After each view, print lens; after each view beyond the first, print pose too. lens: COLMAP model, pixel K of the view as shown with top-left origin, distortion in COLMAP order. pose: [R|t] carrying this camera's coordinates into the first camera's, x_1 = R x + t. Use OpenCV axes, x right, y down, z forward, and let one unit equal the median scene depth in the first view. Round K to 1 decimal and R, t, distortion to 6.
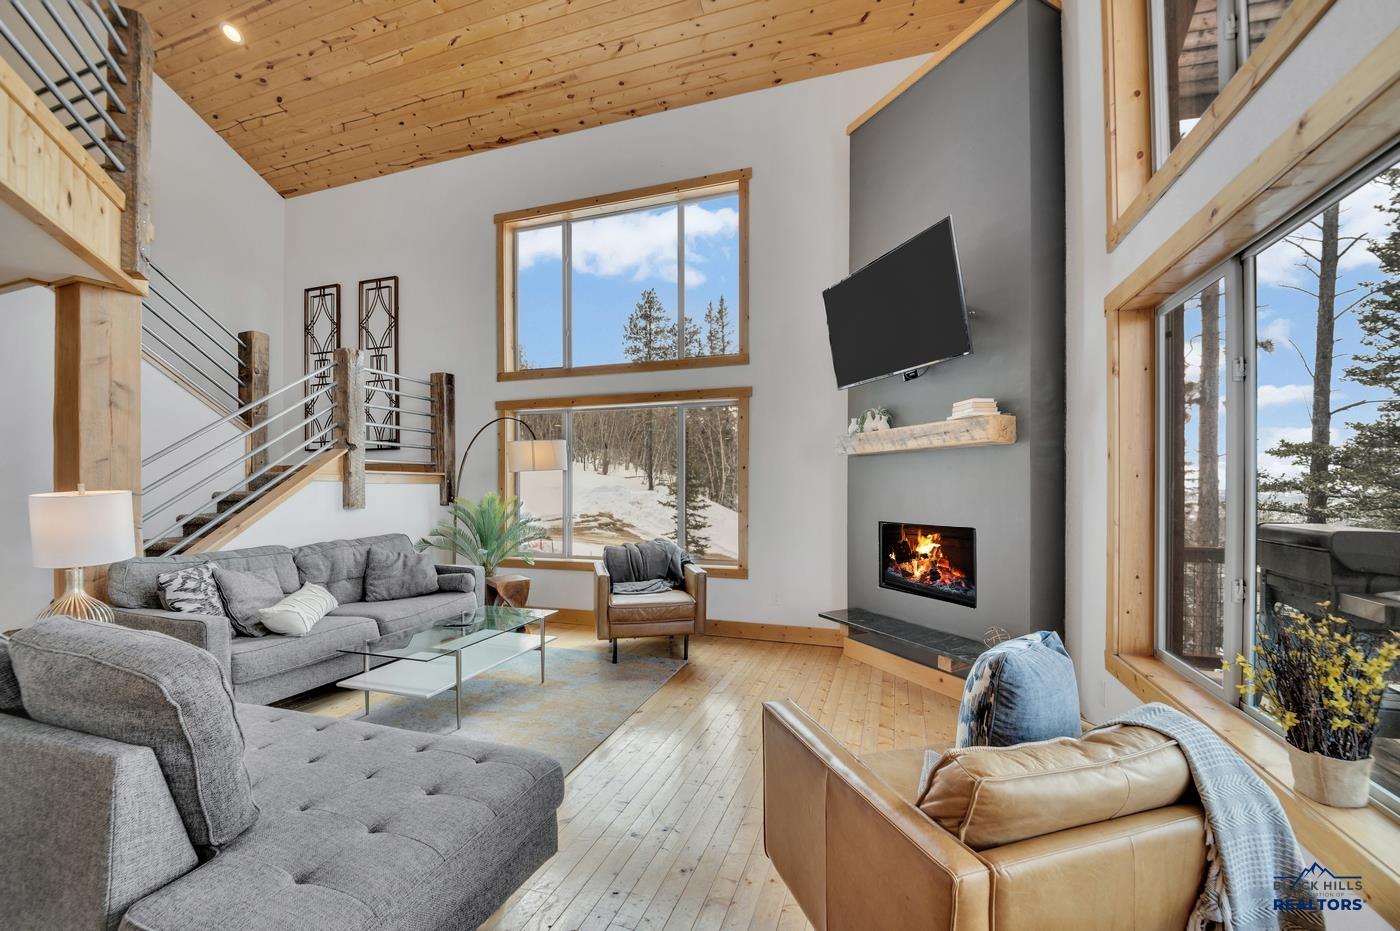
lens RADIAL K [[577.0, 0, 702.9], [0, 577.0, 496.0], [0, 0, 1]] dist [0.000619, -0.000058]
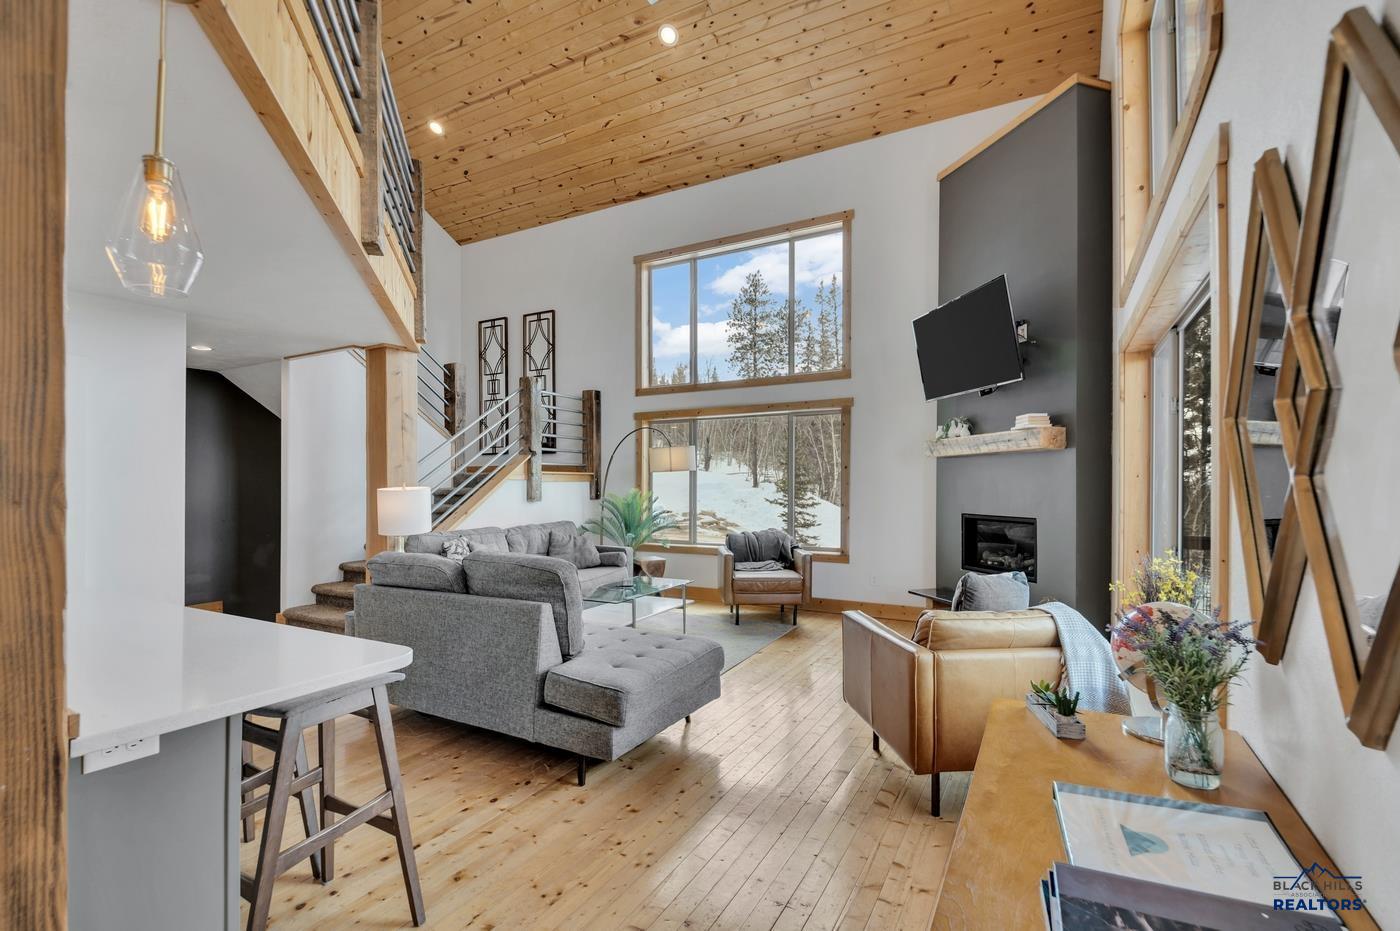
lens RADIAL K [[642.6, 0, 695.2], [0, 642.6, 501.1], [0, 0, 1]] dist [0.003181, -0.000030]
pose [[0.983742, 0.004684, -0.179528, 0.005380], [-0.002715, 0.999933, 0.011213, 0.004423], [0.179569, -0.010543, 0.983689, -0.330186]]
